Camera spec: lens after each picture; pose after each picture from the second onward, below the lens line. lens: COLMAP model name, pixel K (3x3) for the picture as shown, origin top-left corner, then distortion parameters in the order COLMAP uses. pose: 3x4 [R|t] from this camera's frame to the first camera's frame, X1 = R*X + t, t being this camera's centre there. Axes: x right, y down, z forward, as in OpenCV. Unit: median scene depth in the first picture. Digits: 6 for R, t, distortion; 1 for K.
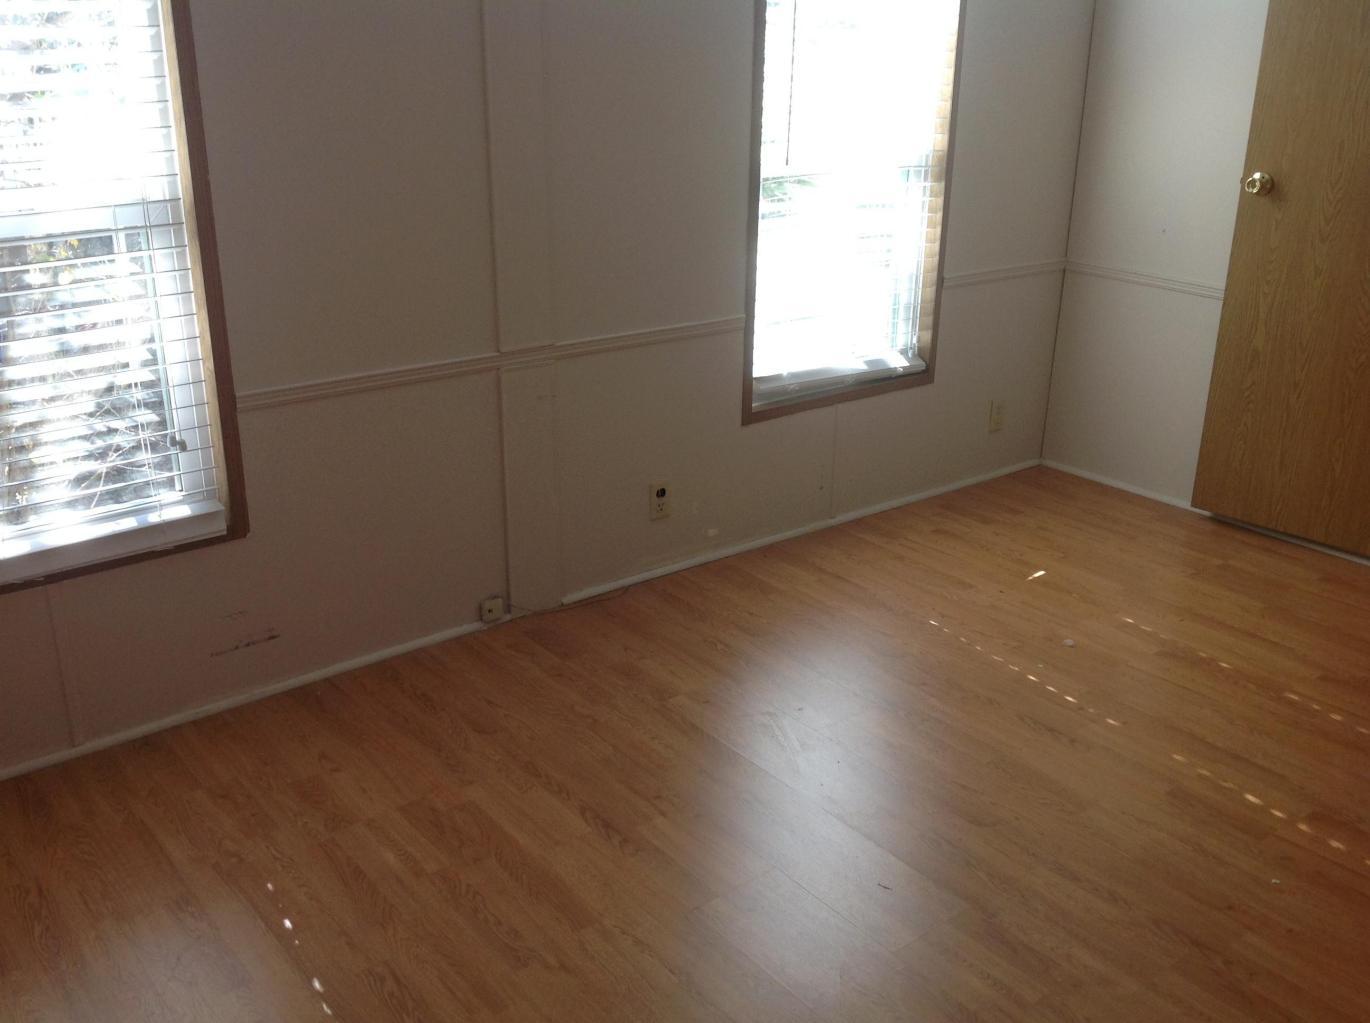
lens RADIAL K [[1207.1, 0, 683.3], [0, 1207.1, 471.4], [0, 0, 1]] dist [0.004469, 0.001181]
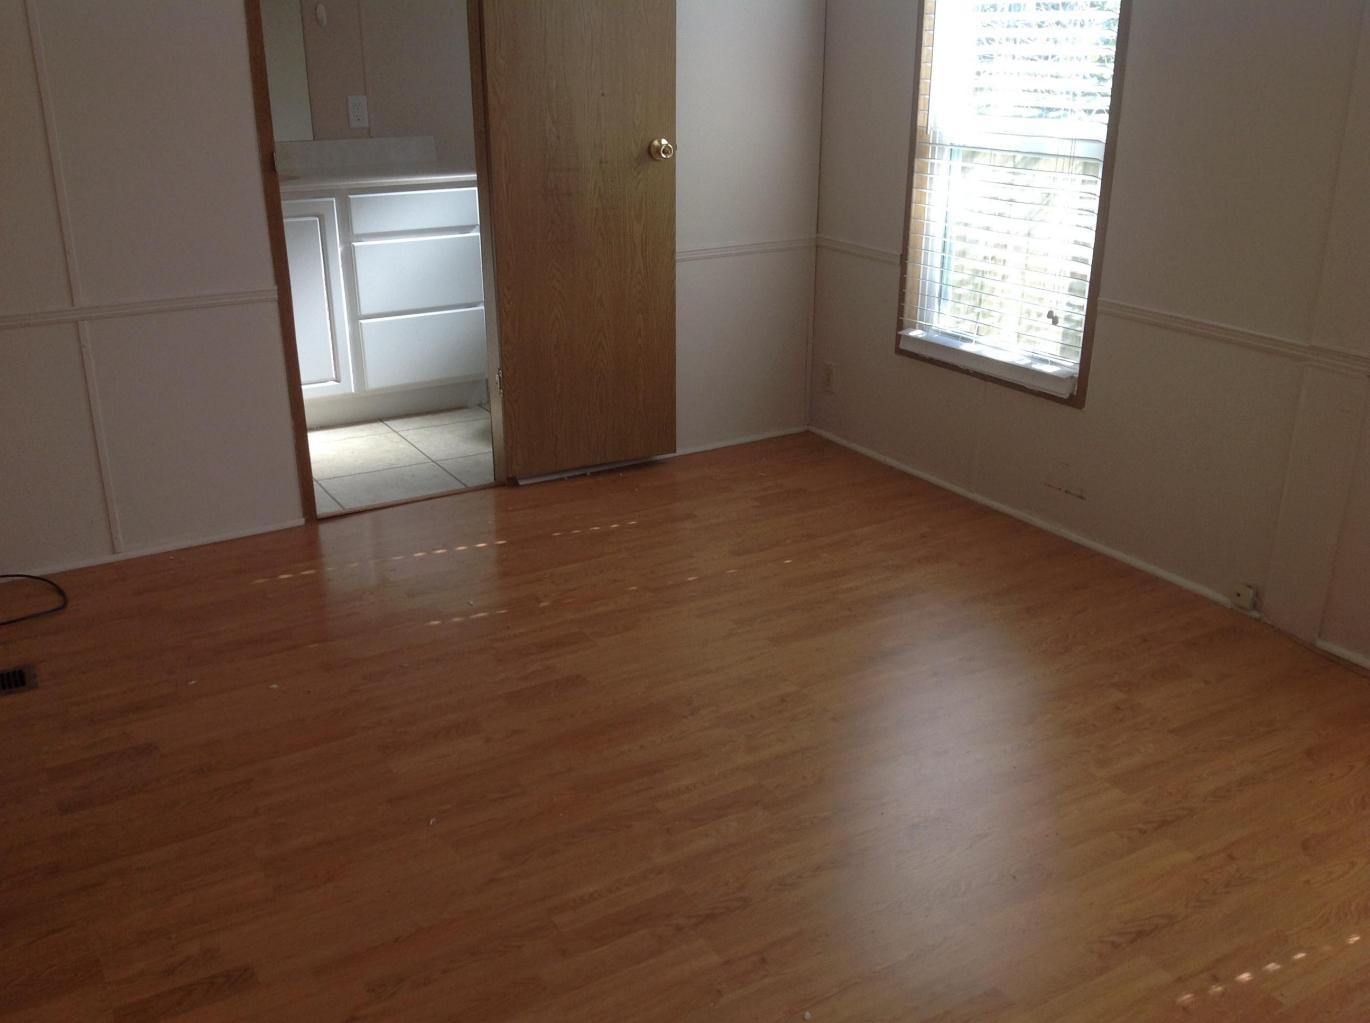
lens RADIAL K [[1207.1, 0, 683.3], [0, 1207.1, 471.4], [0, 0, 1]] dist [0.004469, 0.001181]
pose [[-0.121310, 0.337162, -0.933598, 0.969181], [-0.312305, 0.879814, 0.358318, -0.229963], [0.942204, 0.335035, -0.001433, 0.663077]]
